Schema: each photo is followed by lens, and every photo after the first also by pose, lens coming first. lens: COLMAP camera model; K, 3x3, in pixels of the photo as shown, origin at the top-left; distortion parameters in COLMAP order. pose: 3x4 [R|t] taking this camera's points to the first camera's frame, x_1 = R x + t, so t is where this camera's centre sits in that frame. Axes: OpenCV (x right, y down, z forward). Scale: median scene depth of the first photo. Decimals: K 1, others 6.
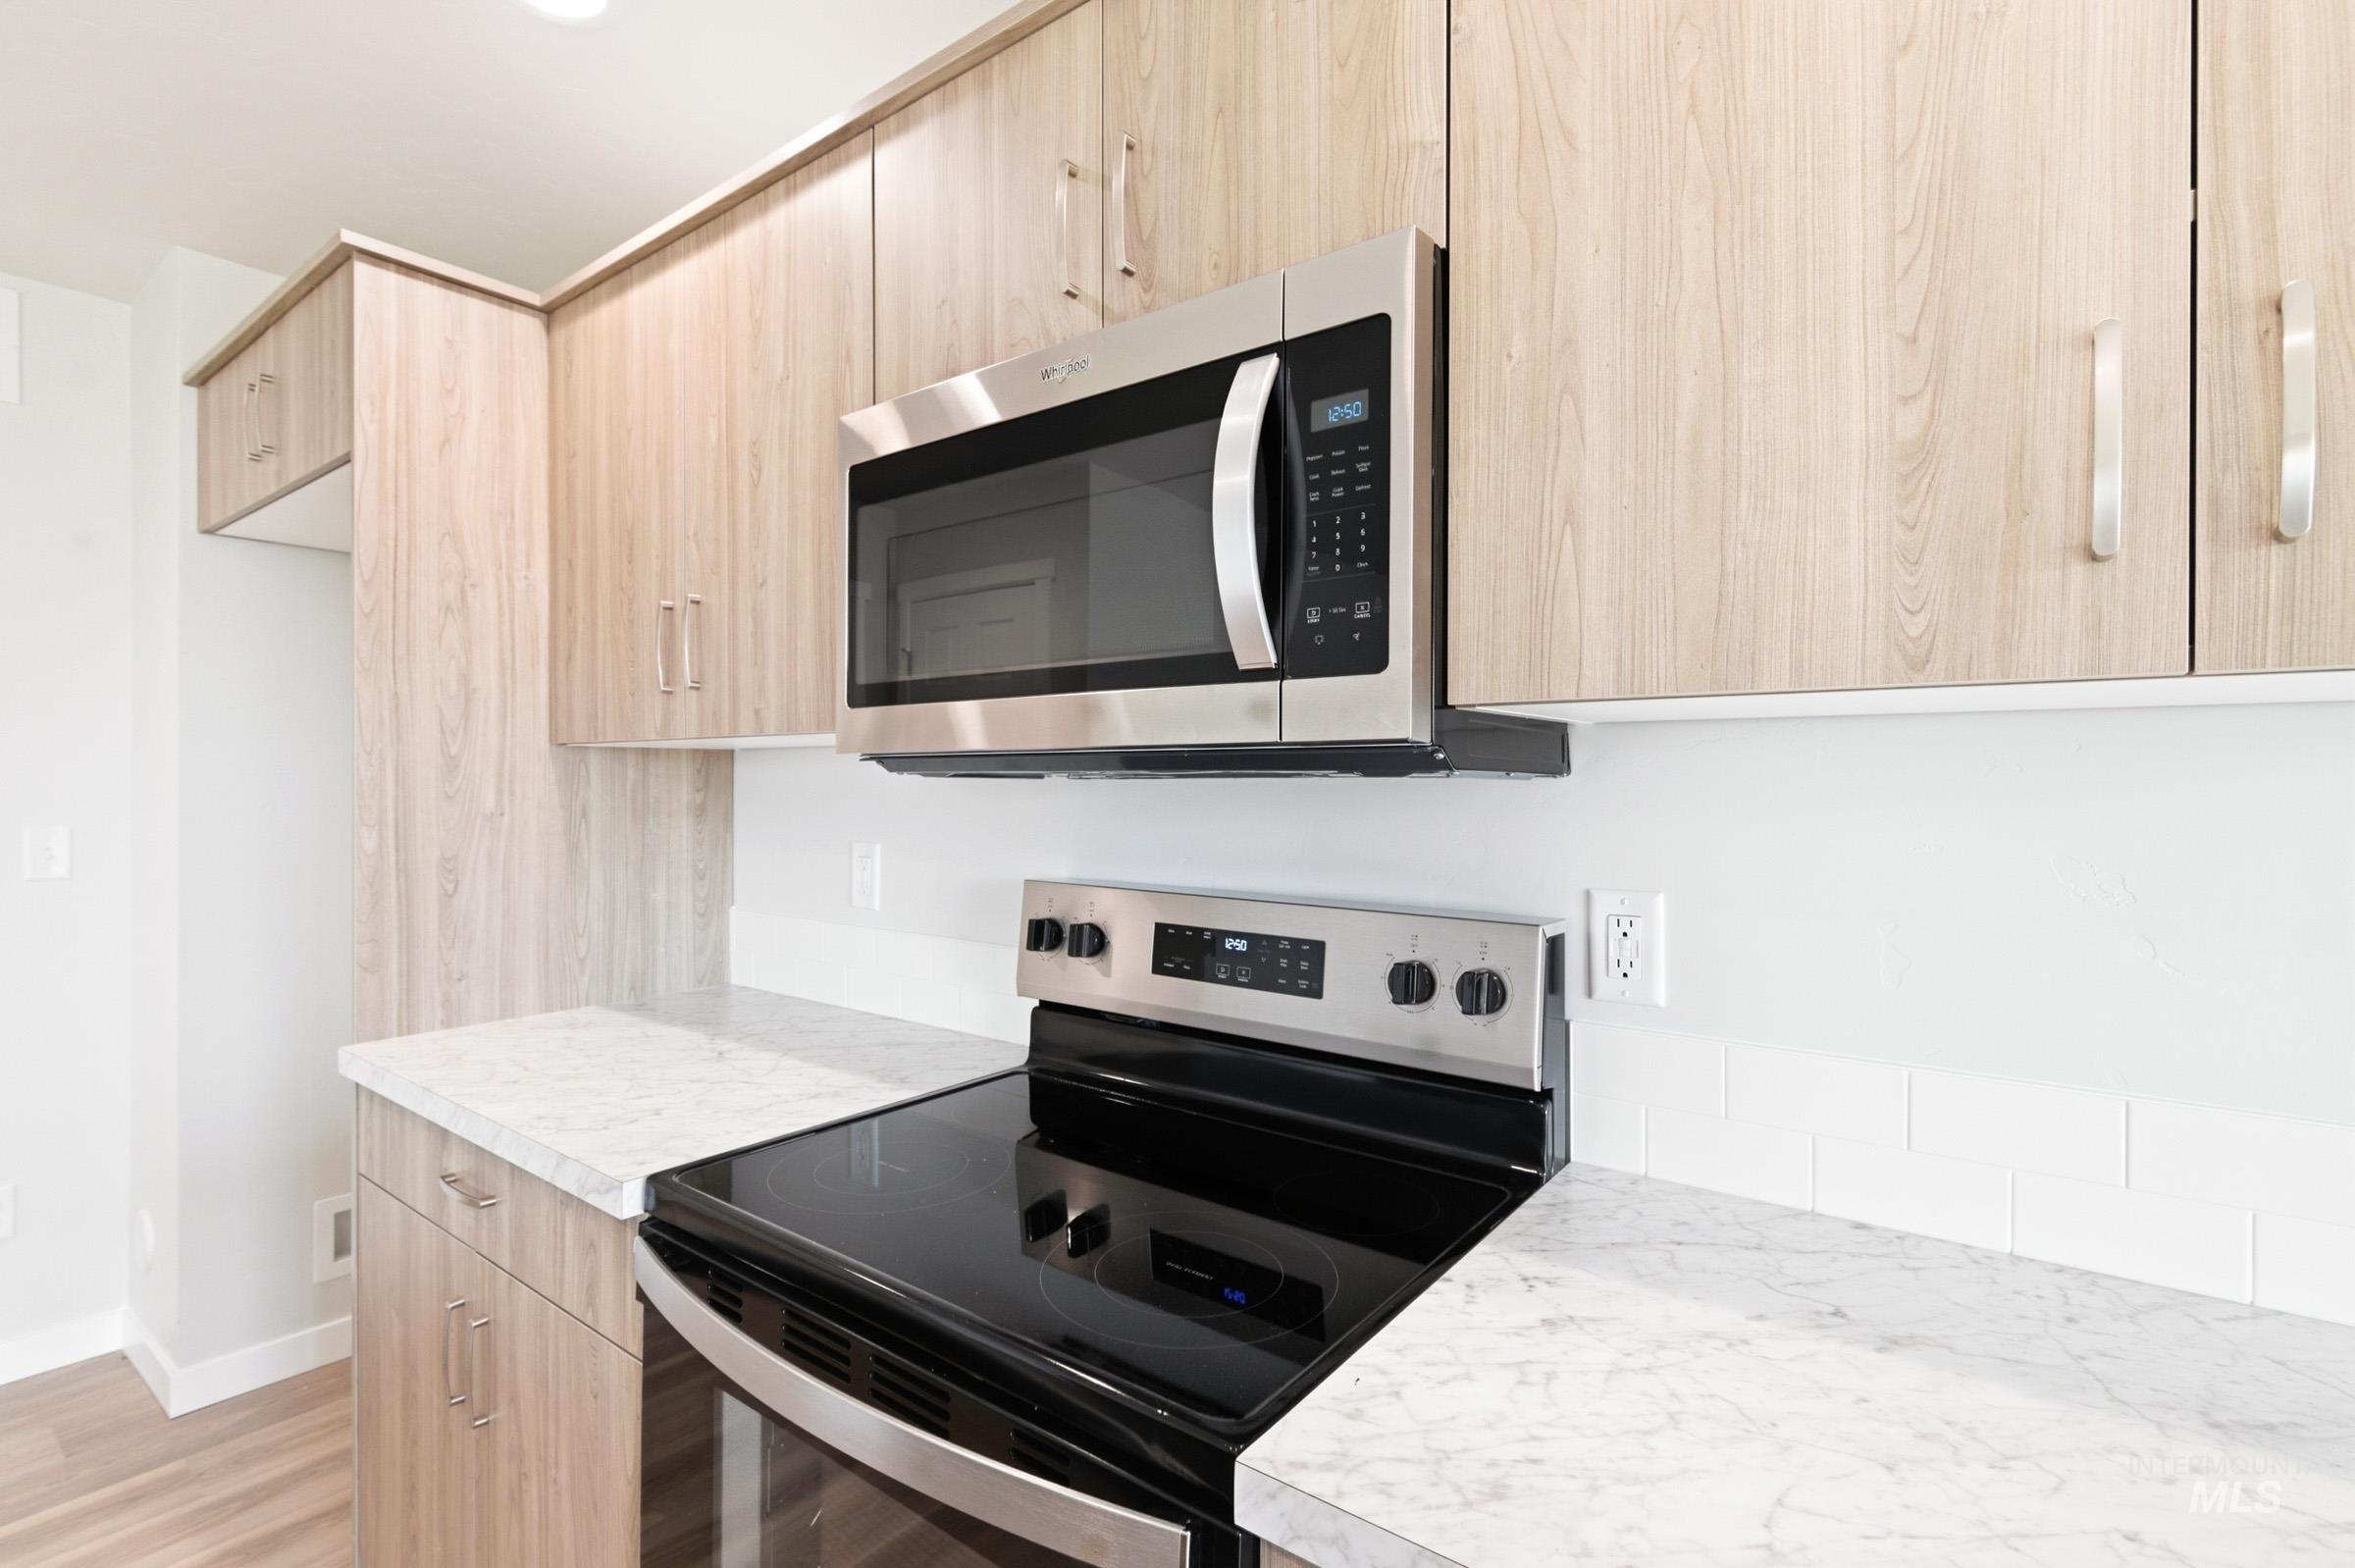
lens RADIAL K [[1087.4, 0, 1172.1], [0, 1087.4, 783.0], [0, 0, 1]] dist [0.012852, -0.007334]
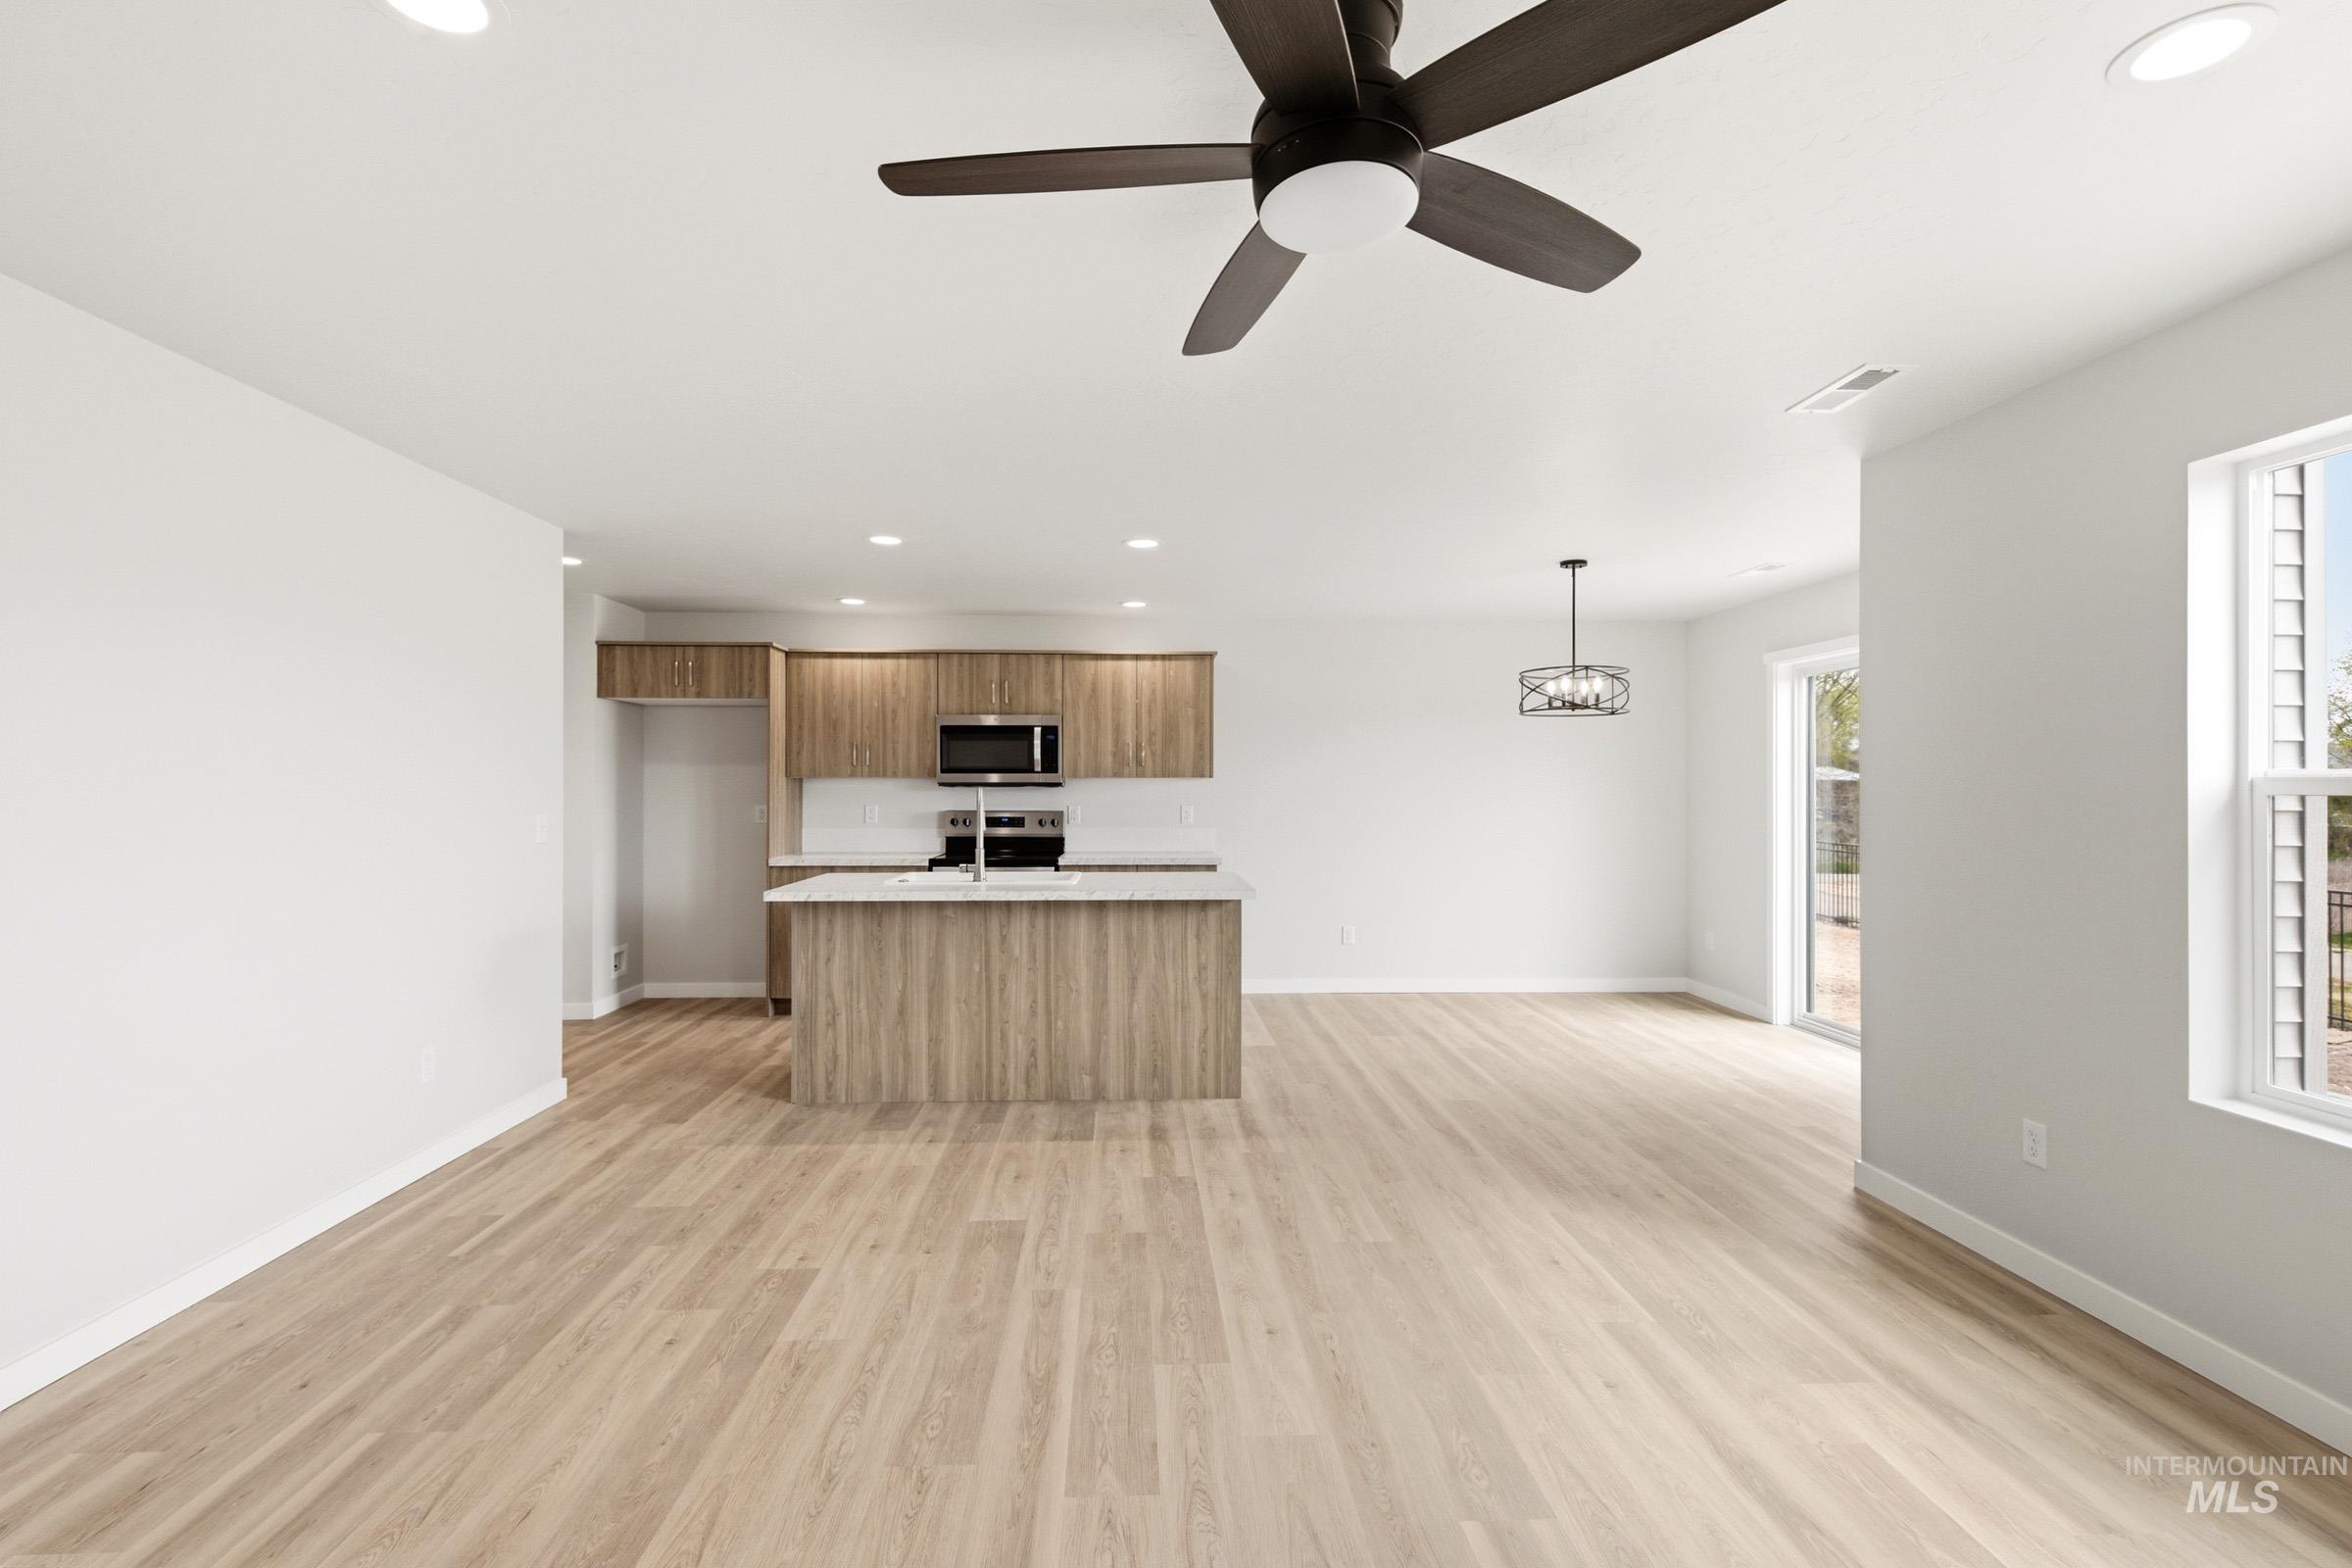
lens RADIAL K [[1086.0, 0, 1175.2], [0, 1086.0, 786.1], [0, 0, 1]] dist [0.012852, -0.007334]
pose [[0.766410, 0.000168, 0.642351, -2.541082], [0.002257, 0.999993, -0.002954, 0.007478], [-0.642347, 0.003713, 0.766405, -3.349870]]
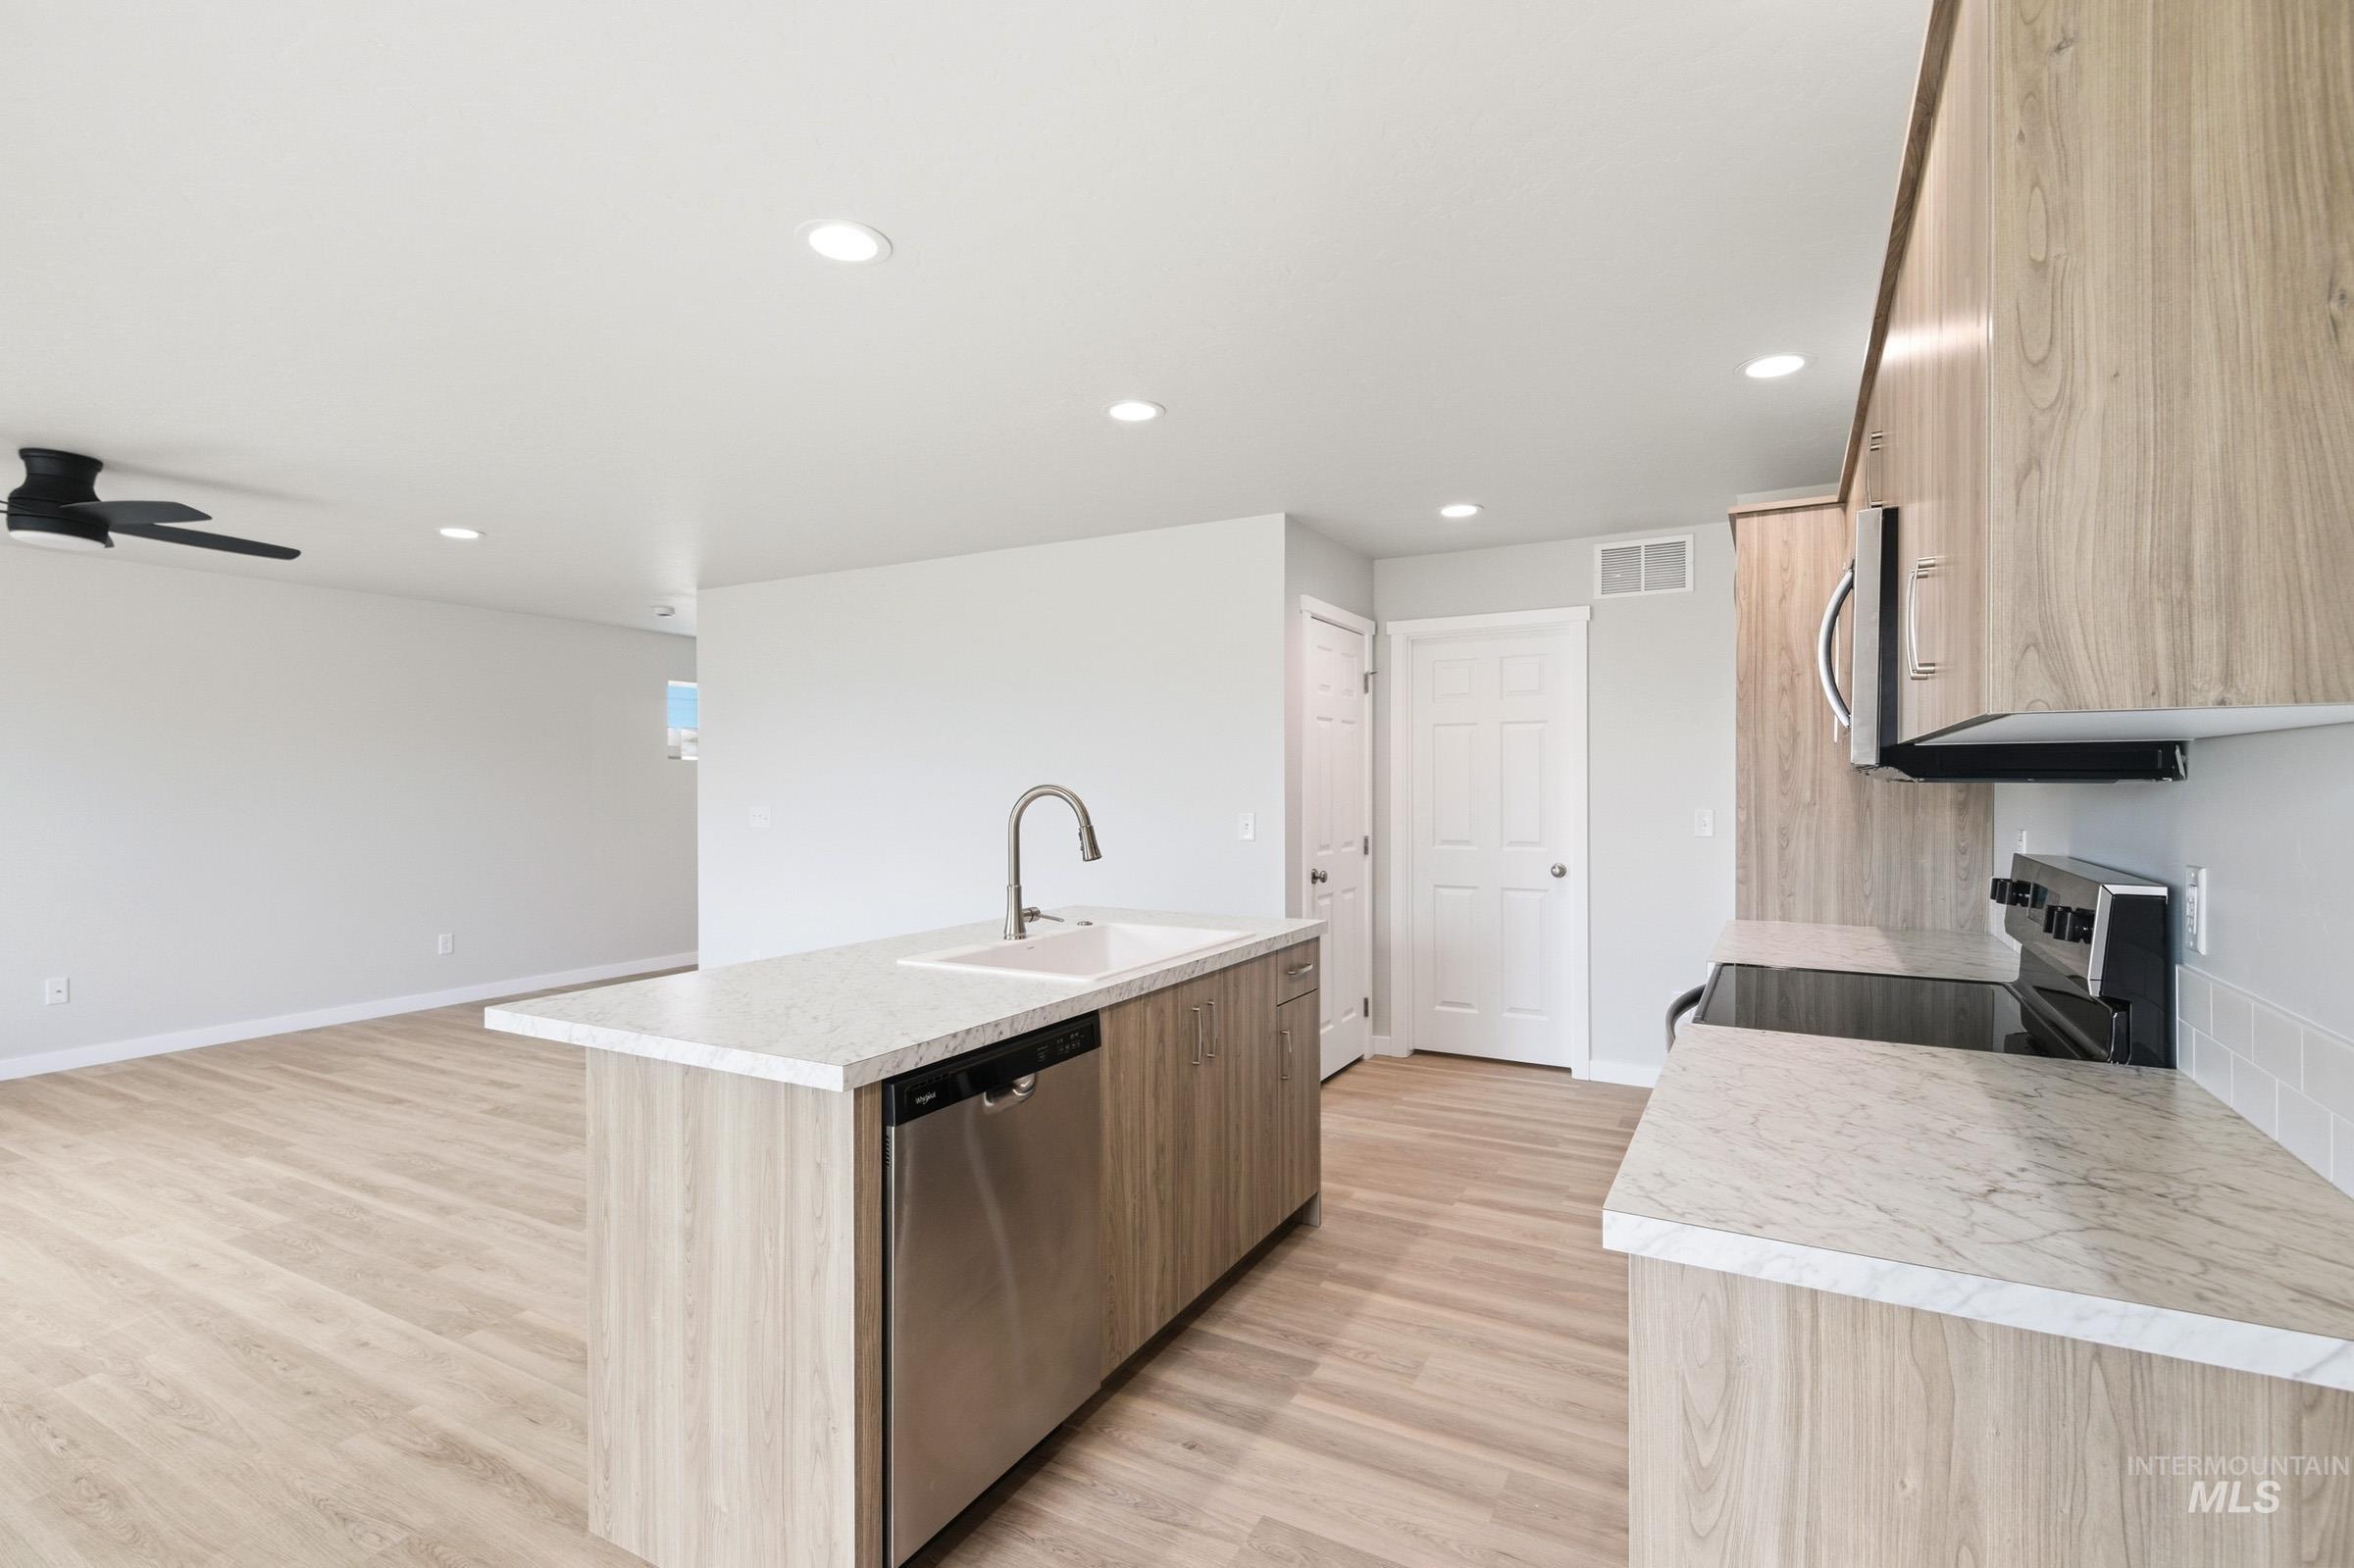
lens RADIAL K [[1086.8, 0, 1162.4], [0, 1086.8, 805.3], [0, 0, 1]] dist [0.012852, -0.007334]
pose [[0.144114, 0.013765, -0.989465, 1.271931], [-0.002386, 0.999905, 0.013562, 0.013172], [0.989558, 0.000407, 0.144133, -0.363702]]
